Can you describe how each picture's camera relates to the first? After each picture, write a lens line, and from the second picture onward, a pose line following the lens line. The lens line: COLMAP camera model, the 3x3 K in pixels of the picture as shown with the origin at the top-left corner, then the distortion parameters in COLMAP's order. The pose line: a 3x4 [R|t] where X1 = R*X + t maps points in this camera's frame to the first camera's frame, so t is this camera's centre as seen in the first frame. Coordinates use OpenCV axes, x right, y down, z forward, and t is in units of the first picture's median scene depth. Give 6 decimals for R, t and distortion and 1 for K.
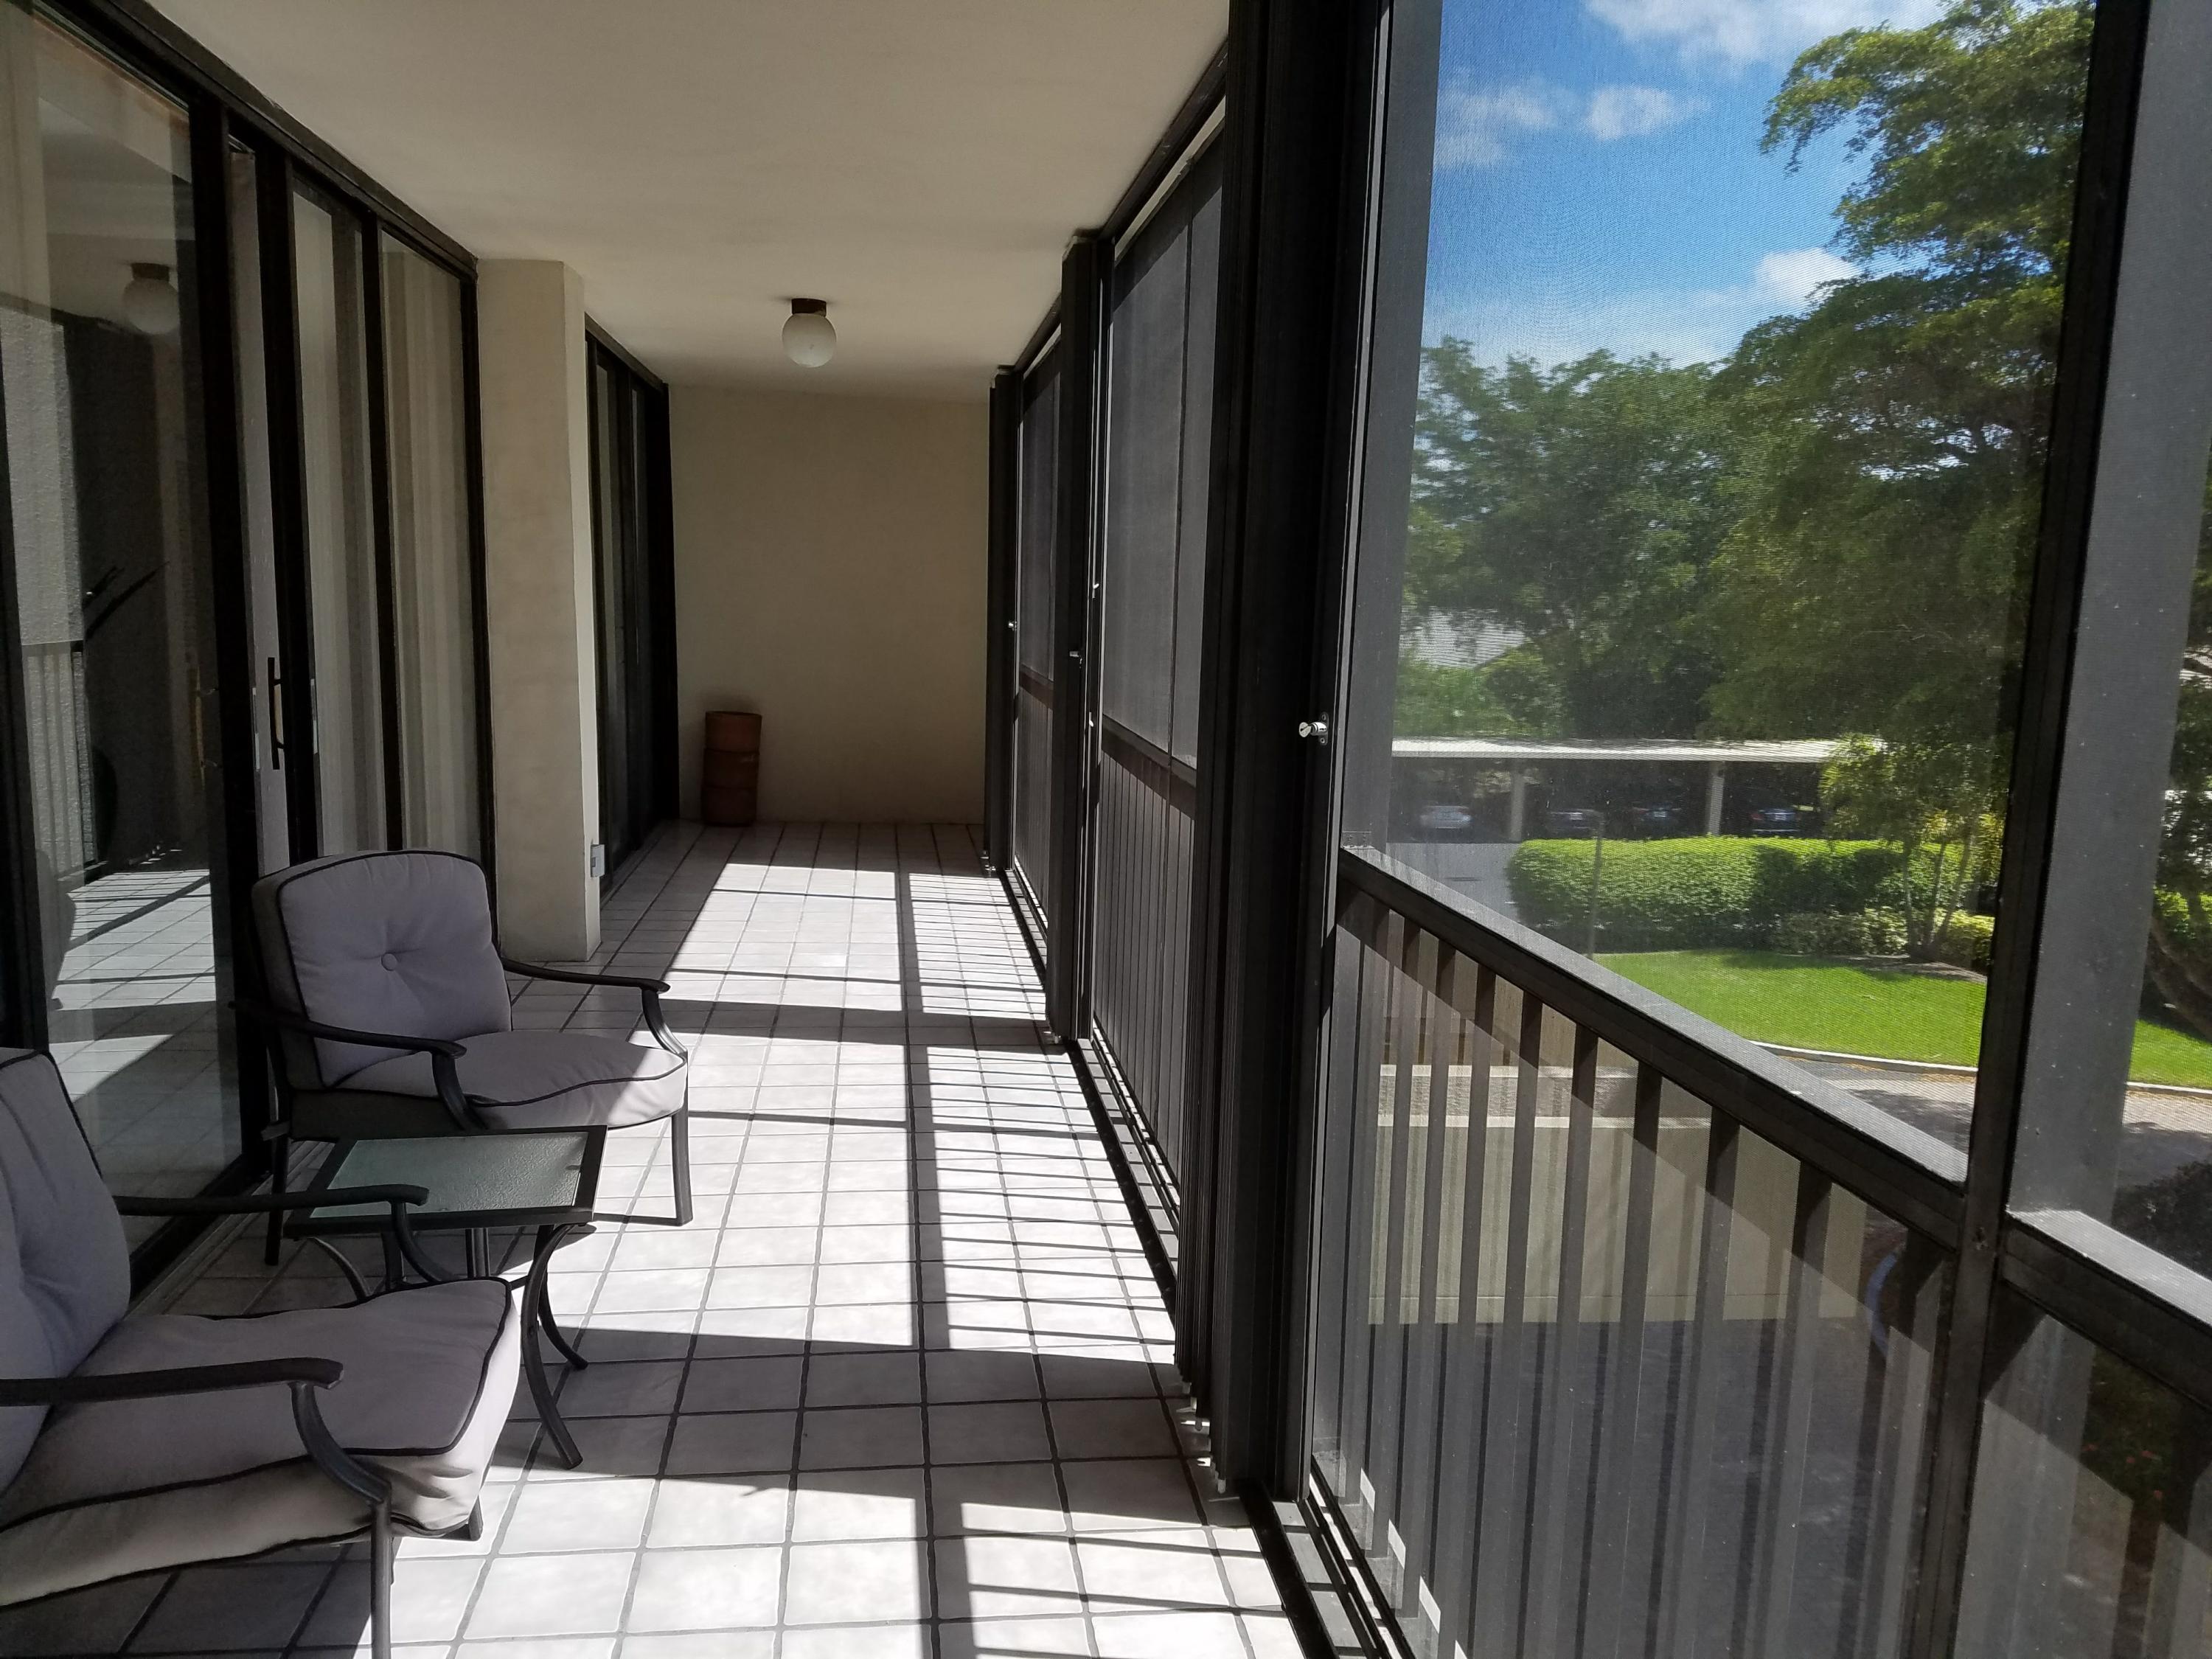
lens RADIAL K [[1682.7, 0, 1077.6], [0, 1682.7, 859.5], [0, 0, 1]] dist [0.145276, -0.225538]
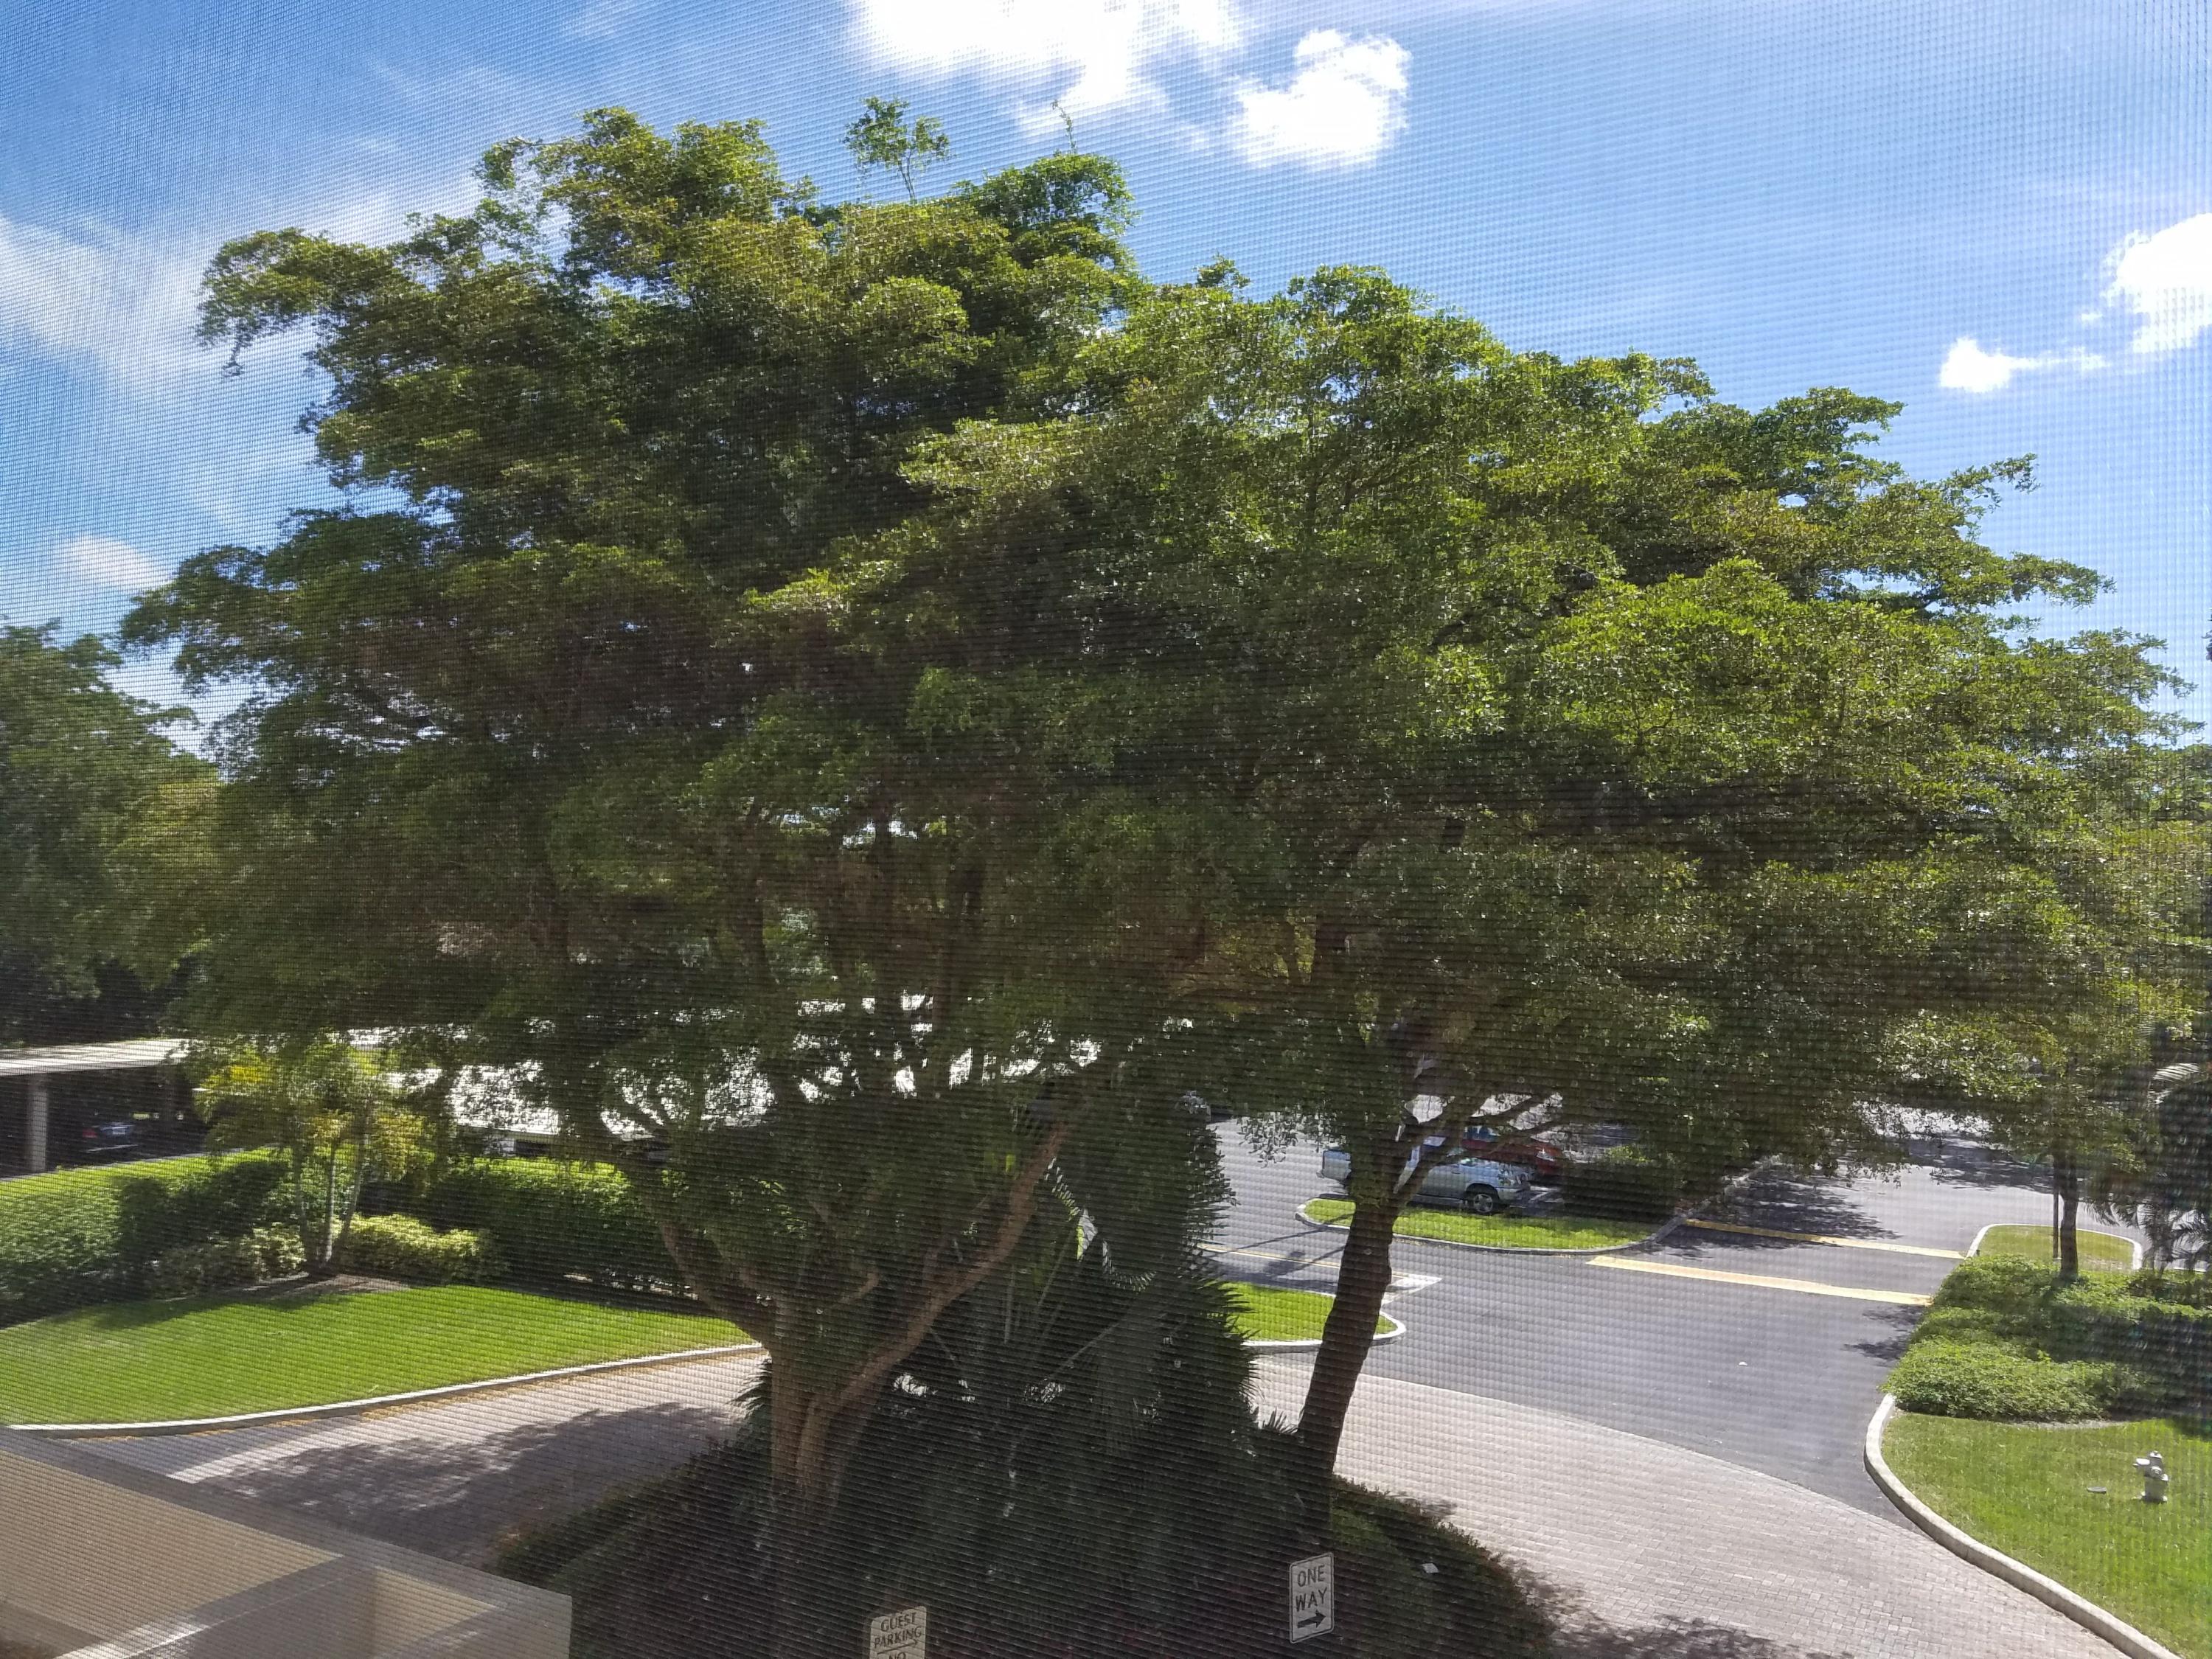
lens RADIAL K [[1692.3, 0, 1101.8], [0, 1692.3, 873.1], [0, 0, 1]] dist [0.118912, -0.166267]
pose [[0.595360, 0.000629, 0.803459, 0.000578], [0.124431, 0.987862, -0.092977, -0.016535], [-0.793766, 0.155330, 0.588055, 0.098659]]
